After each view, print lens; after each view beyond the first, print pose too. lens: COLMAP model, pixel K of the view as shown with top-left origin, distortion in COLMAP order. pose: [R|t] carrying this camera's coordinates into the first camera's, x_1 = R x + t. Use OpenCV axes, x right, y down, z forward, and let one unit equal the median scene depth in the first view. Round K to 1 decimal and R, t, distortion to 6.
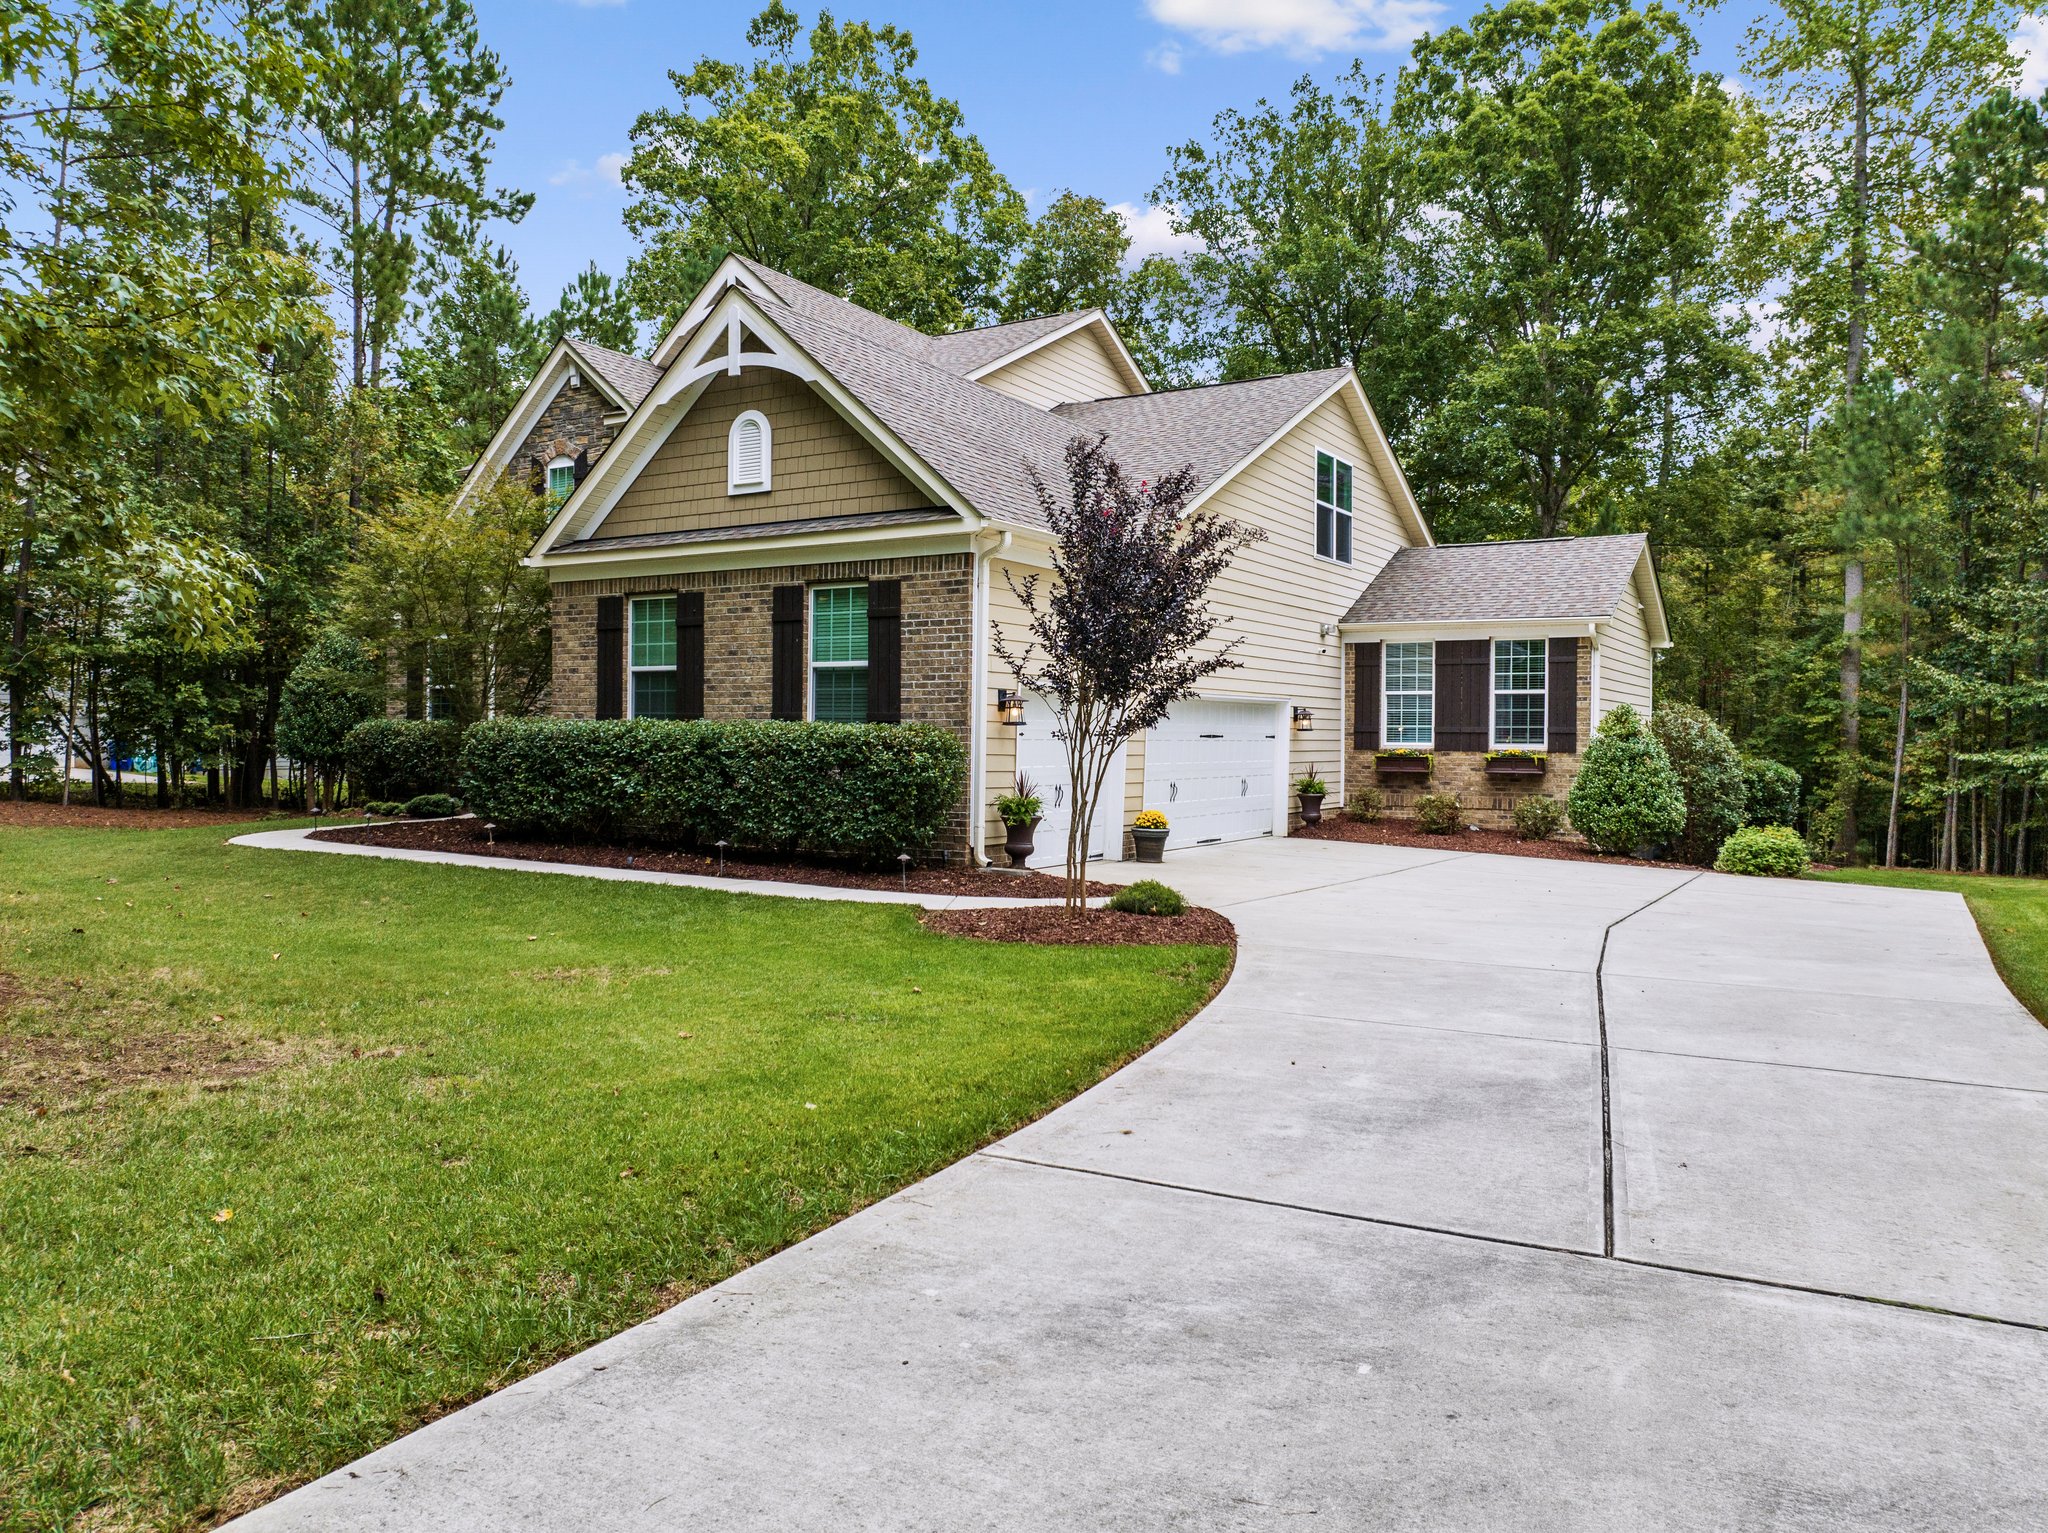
lens RADIAL K [[1525.5, 0, 1024.0], [0, 1525.5, 766.5], [0, 0, 1]] dist [-0.010689, -0.048572]
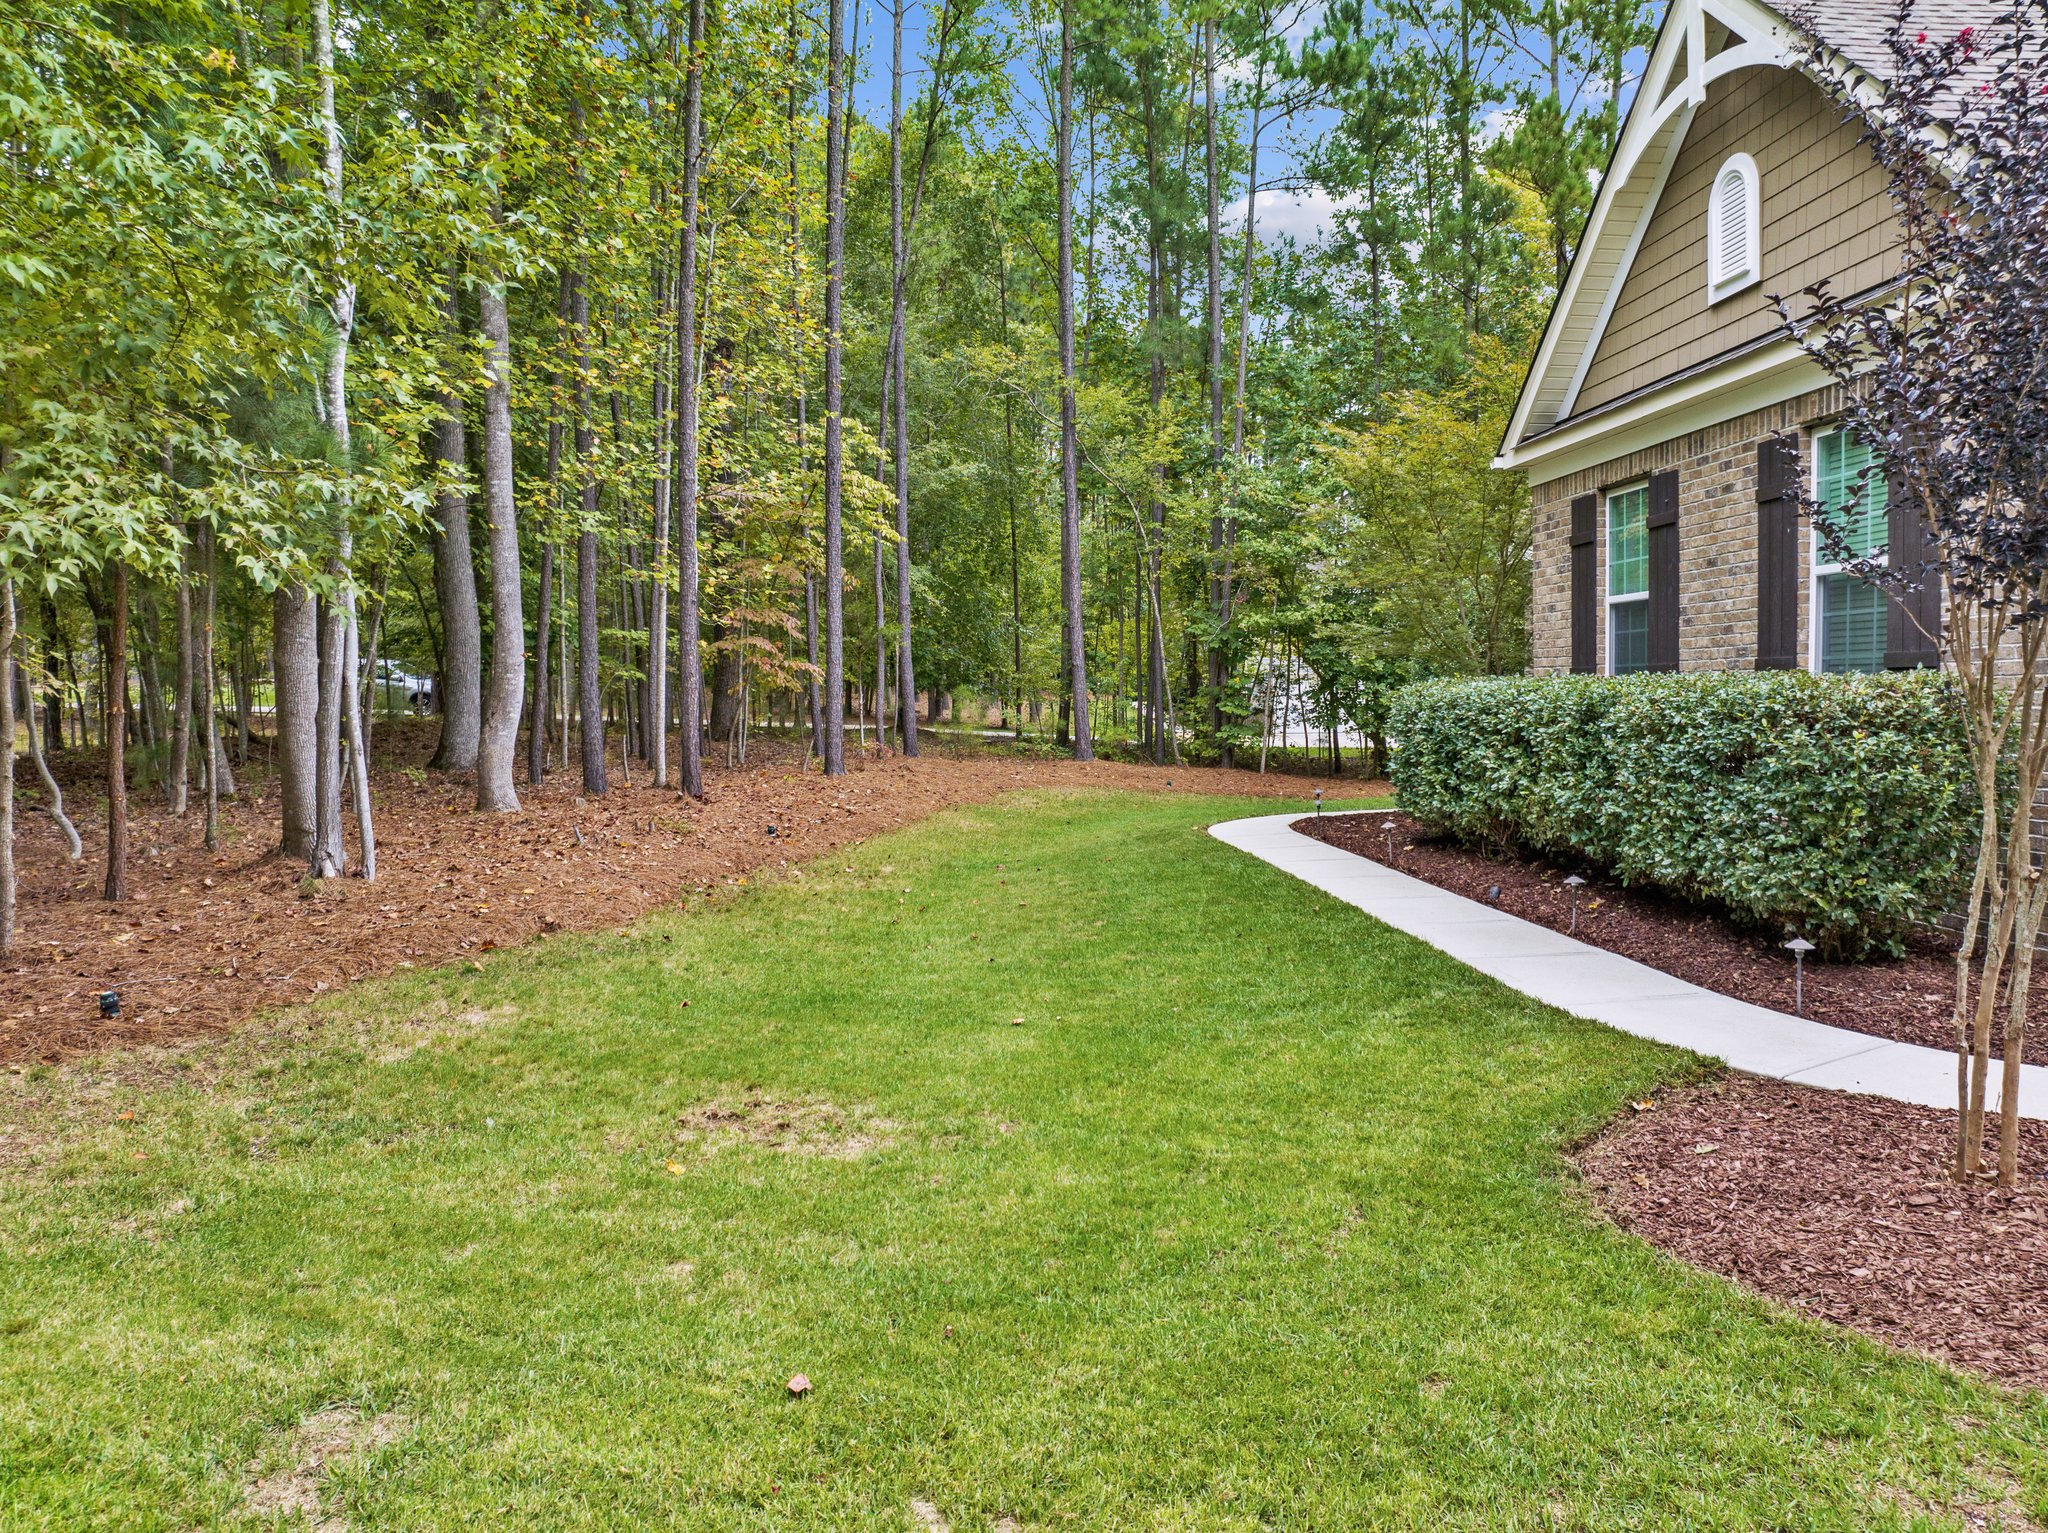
lens RADIAL K [[1525.5, 0, 1024.0], [0, 1525.5, 766.5], [0, 0, 1]] dist [-0.010689, -0.048572]
pose [[0.600877, 0.016271, -0.799176, 0.131101], [0.006153, 0.999669, 0.024979, -0.009705], [0.799318, -0.019926, 0.600578, 0.413221]]
